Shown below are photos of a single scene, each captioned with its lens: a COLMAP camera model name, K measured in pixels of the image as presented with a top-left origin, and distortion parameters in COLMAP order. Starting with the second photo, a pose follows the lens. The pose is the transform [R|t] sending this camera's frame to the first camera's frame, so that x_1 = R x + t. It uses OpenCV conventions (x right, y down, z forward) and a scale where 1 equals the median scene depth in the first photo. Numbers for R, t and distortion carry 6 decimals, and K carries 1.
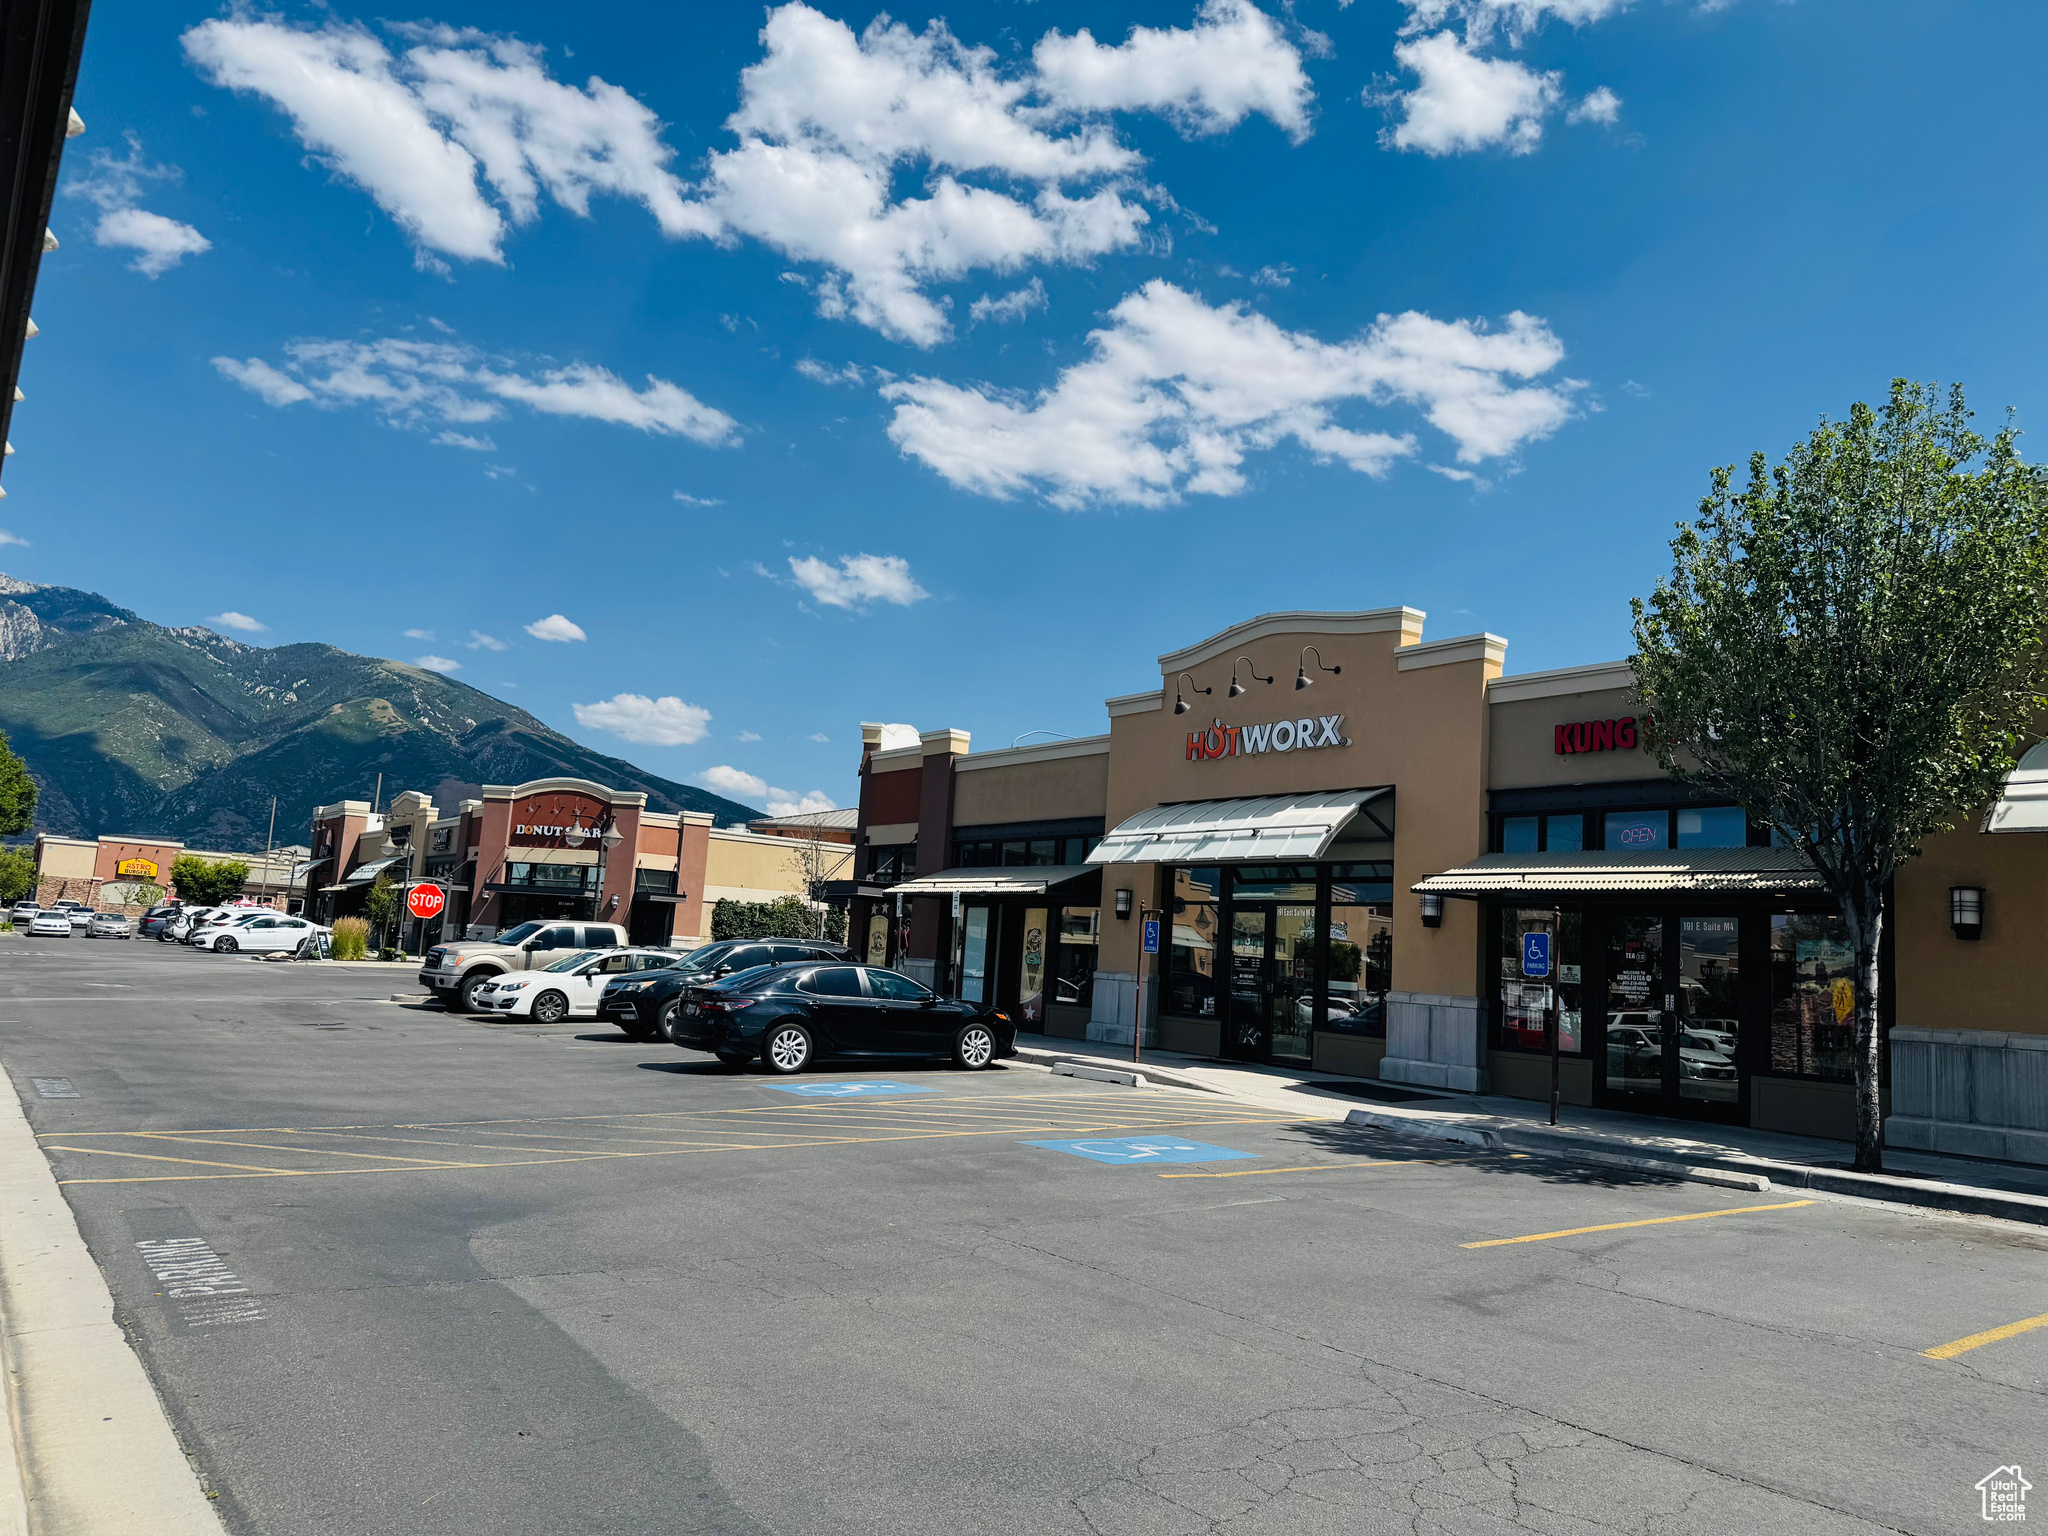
lens RADIAL K [[1415.3, 0, 1024.0], [0, 1415.3, 768.0], [0, 0, 1]] dist [0.099943, -0.142048]
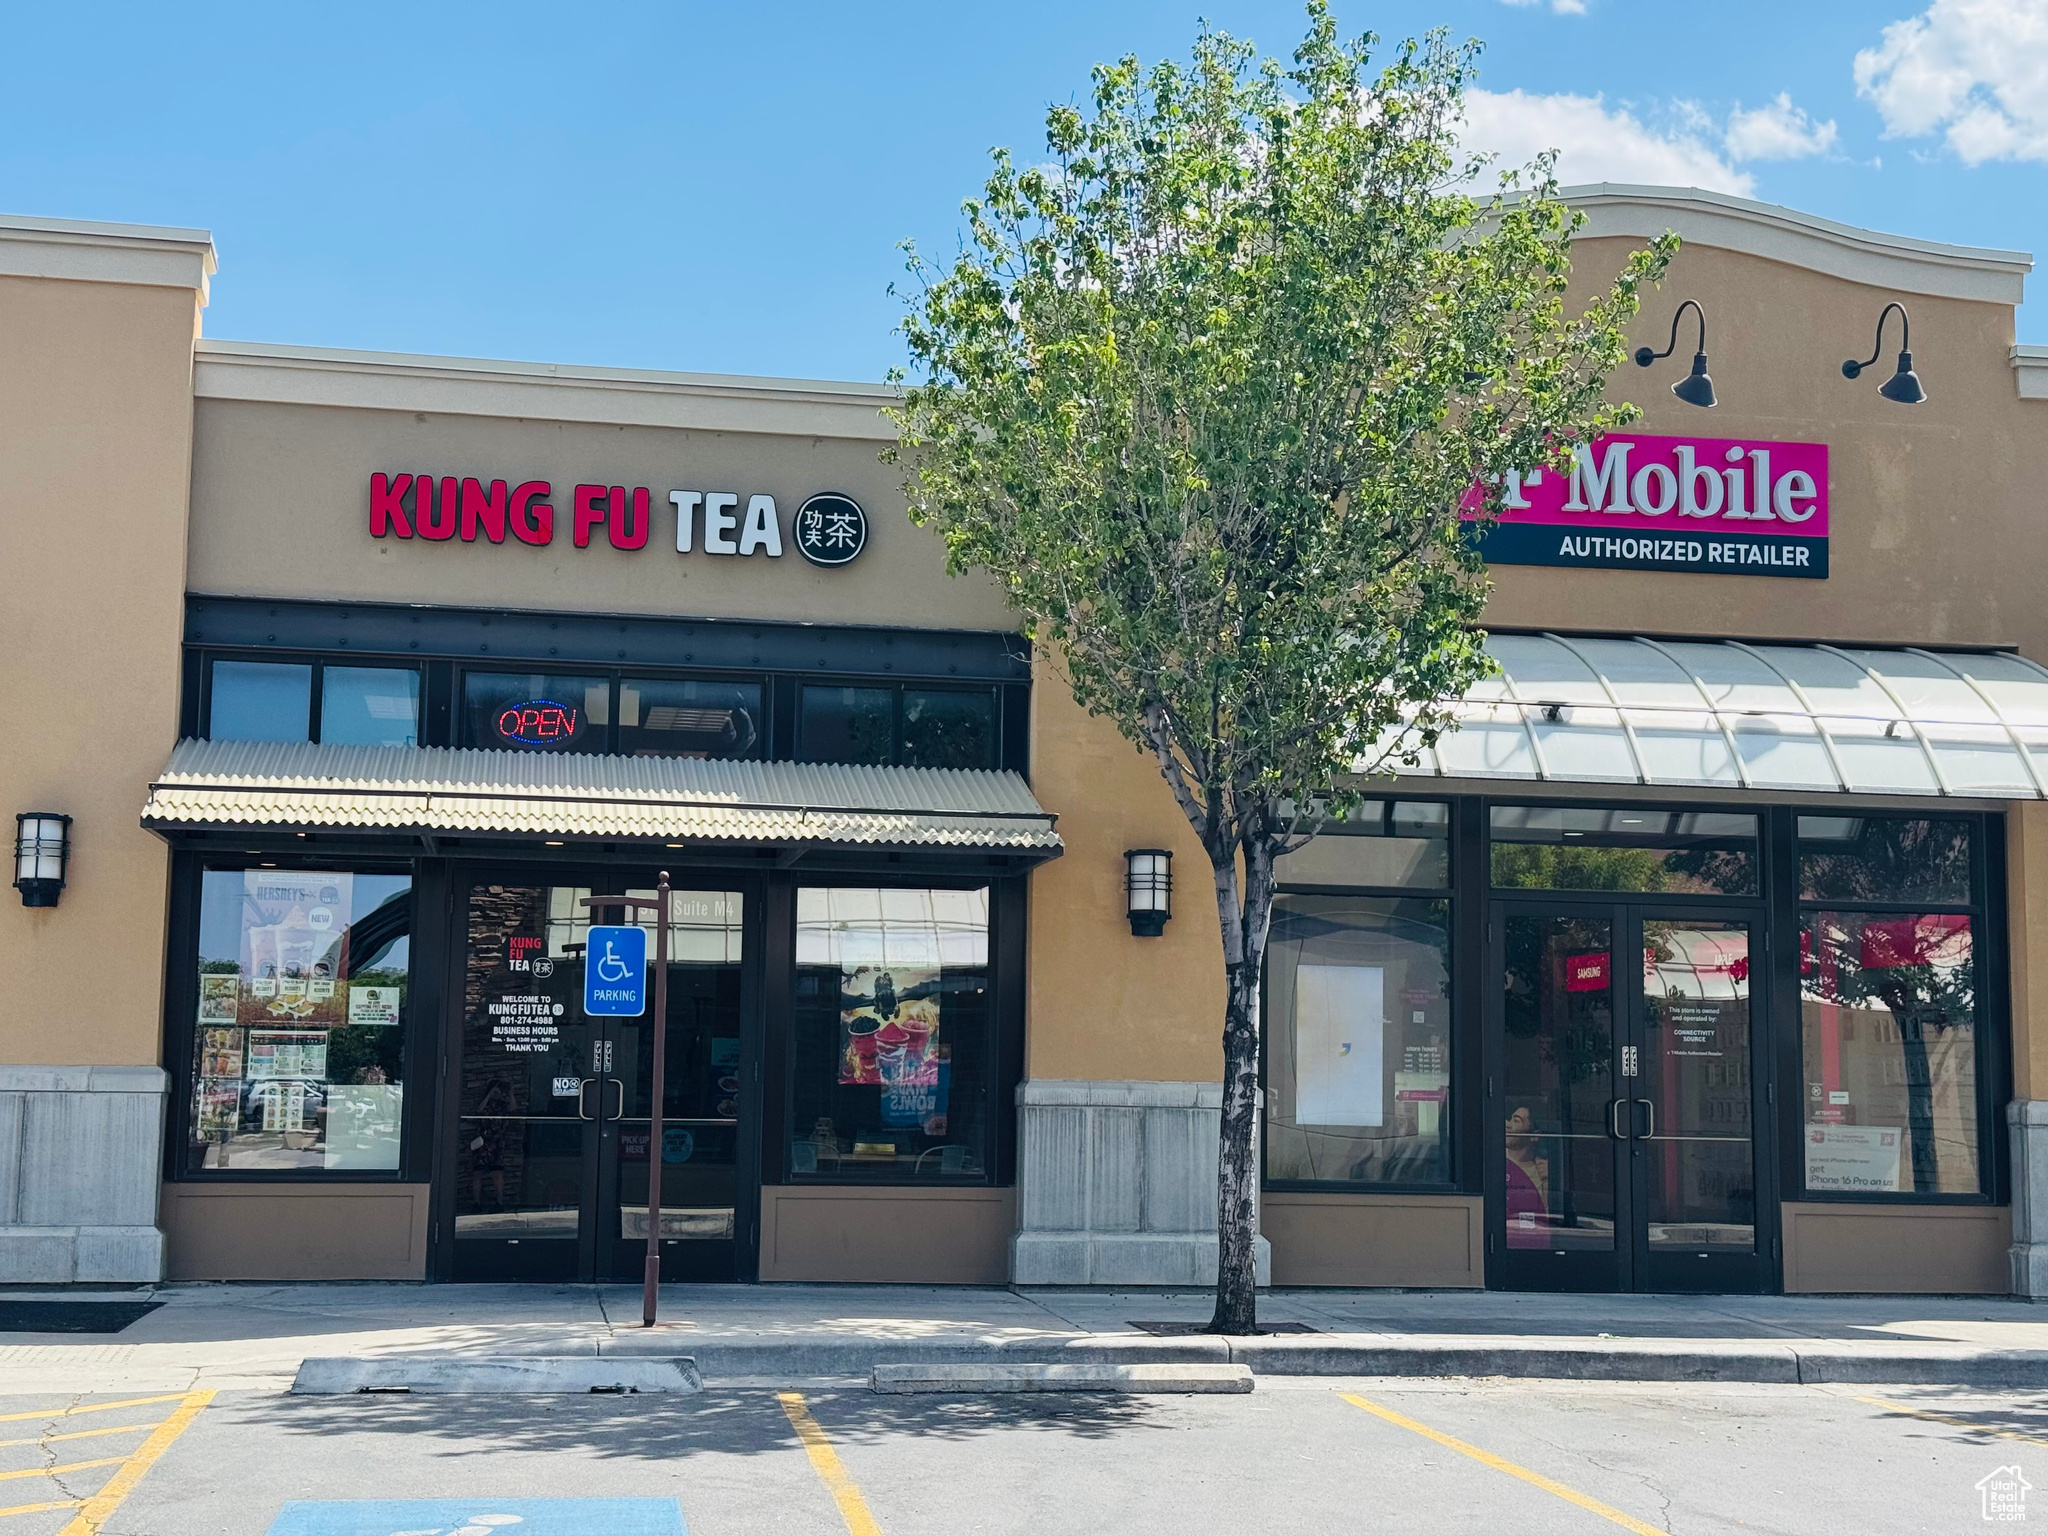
lens RADIAL K [[2826.5, 0, 1024.0], [0, 2826.5, 768.0], [0, 0, 1]] dist [0.112579, 0.023408]
pose [[0.450379, 0.043818, 0.891762, -0.400233], [-0.111773, 0.993705, 0.007624, 0.039816], [-0.885814, -0.103108, 0.452441, 0.449348]]
